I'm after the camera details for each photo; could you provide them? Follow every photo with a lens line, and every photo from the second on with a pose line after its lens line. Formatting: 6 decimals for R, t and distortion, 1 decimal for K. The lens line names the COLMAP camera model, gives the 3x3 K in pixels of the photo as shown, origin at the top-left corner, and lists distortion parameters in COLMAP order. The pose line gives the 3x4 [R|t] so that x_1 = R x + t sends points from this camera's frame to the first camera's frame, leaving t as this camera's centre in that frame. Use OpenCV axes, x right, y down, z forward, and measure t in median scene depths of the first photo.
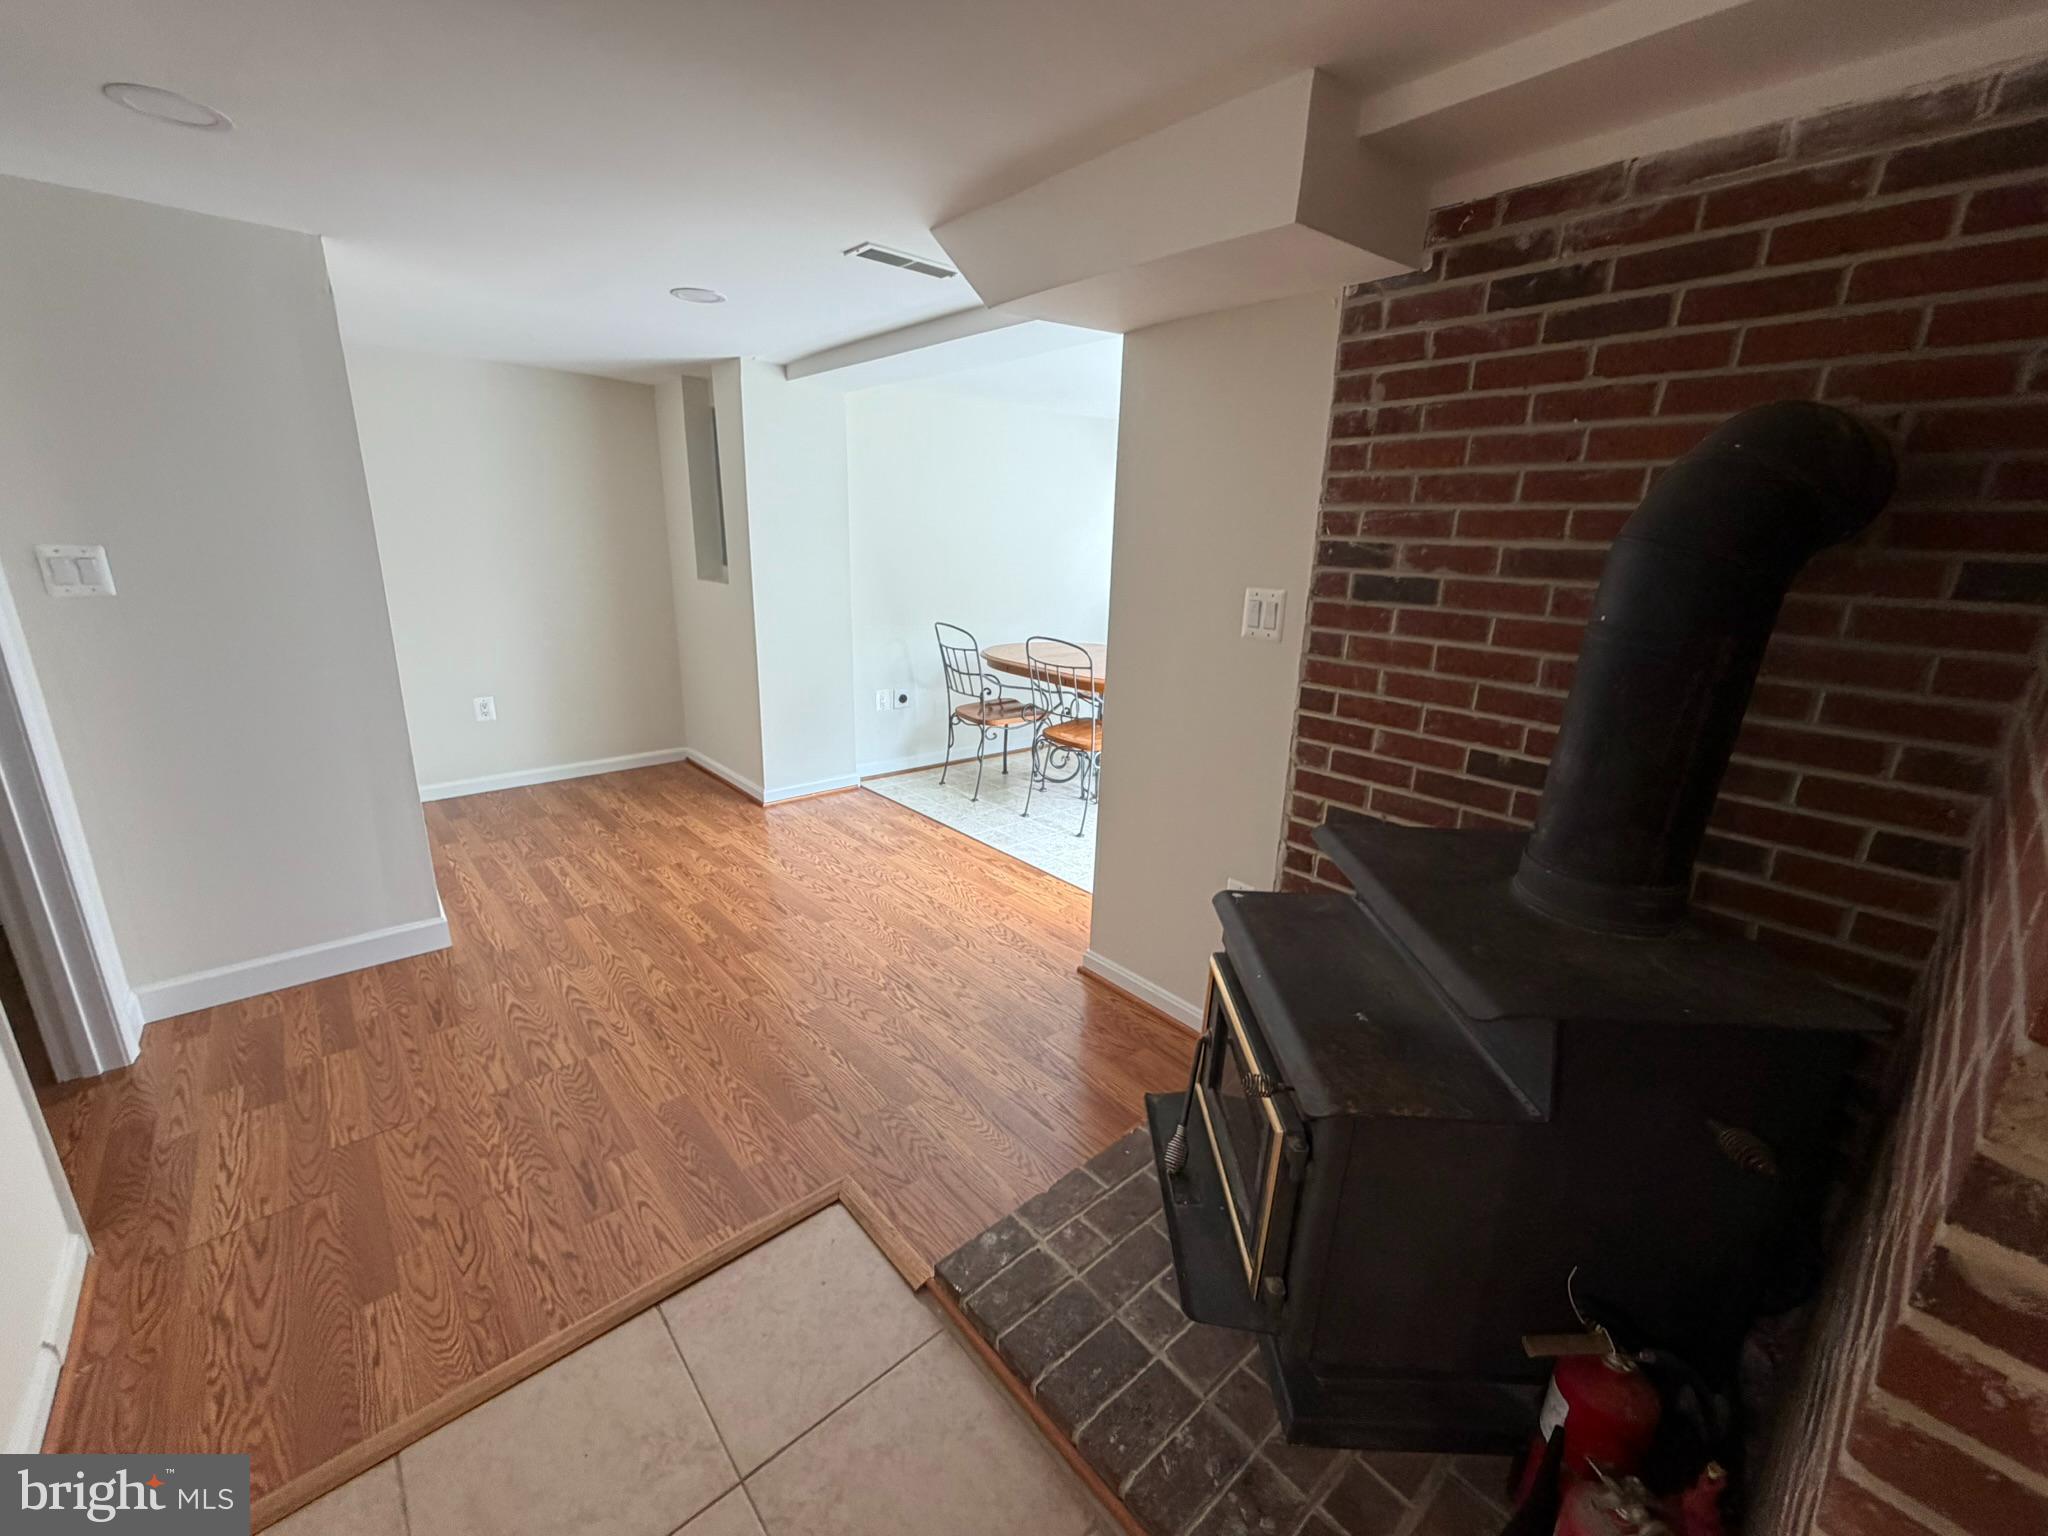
lens RADIAL K [[817.6, 0, 1022.0], [0, 817.6, 768.9], [0, 0, 1]] dist [0.001329, -0.000314]
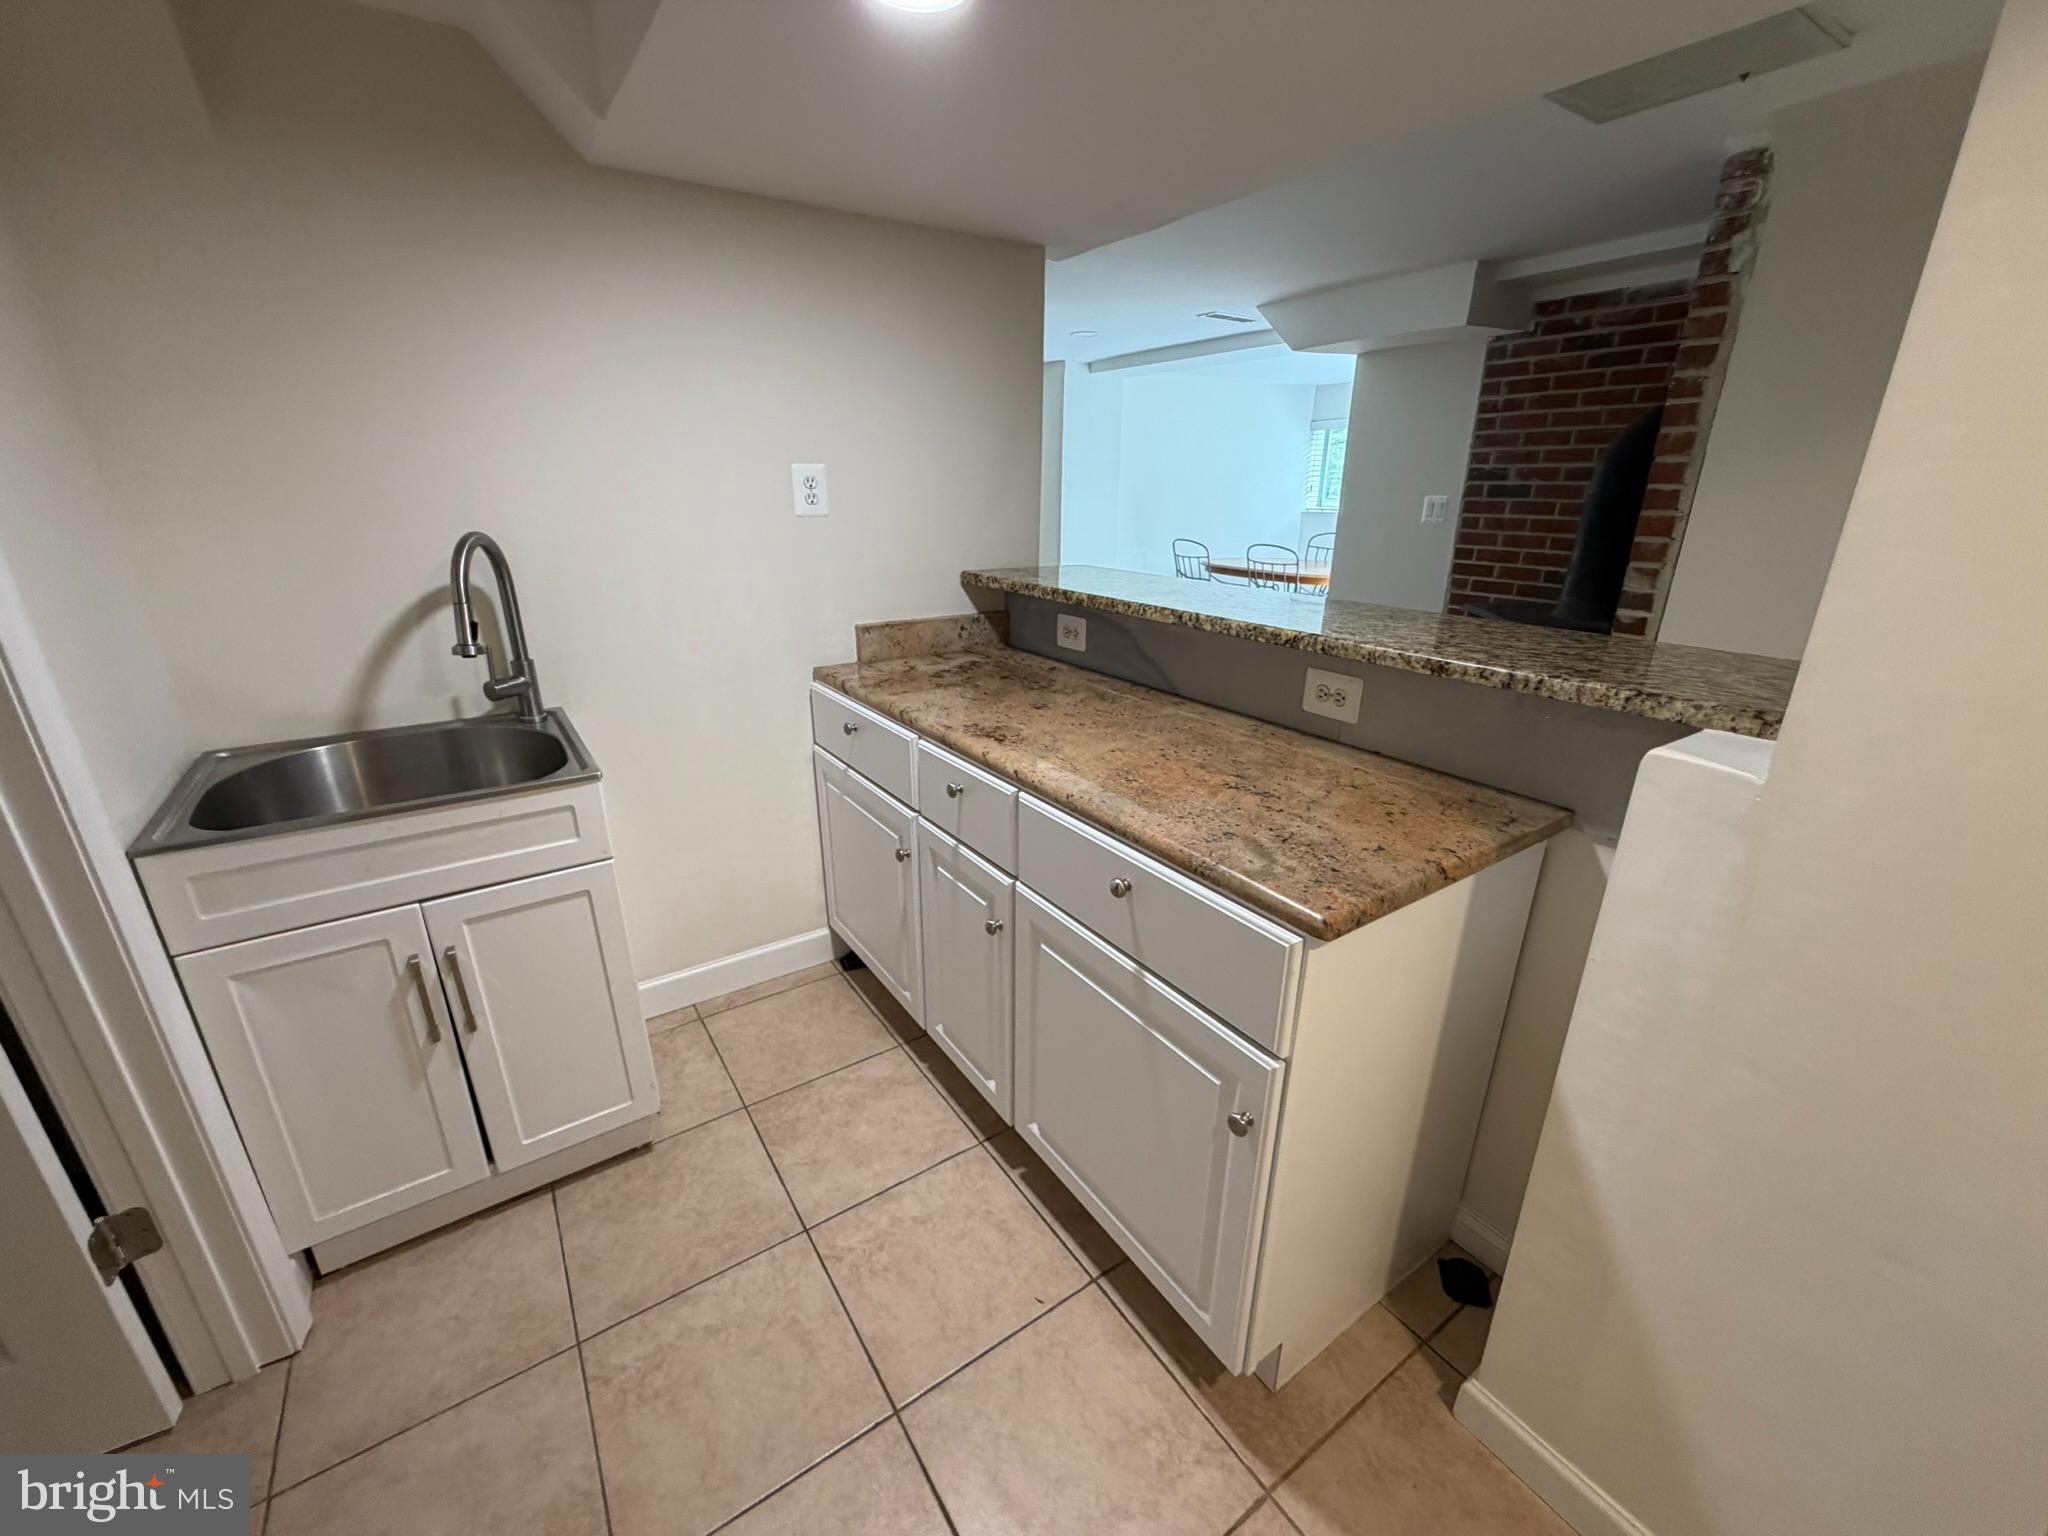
lens RADIAL K [[817.6, 0, 1020.9], [0, 817.6, 770.5], [0, 0, 1]] dist [0.001329, -0.000314]
pose [[0.992067, 0.015215, -0.124787, -0.471700], [-0.007908, 0.998236, 0.058847, 0.358014], [0.125462, -0.057393, 0.990437, -1.179787]]
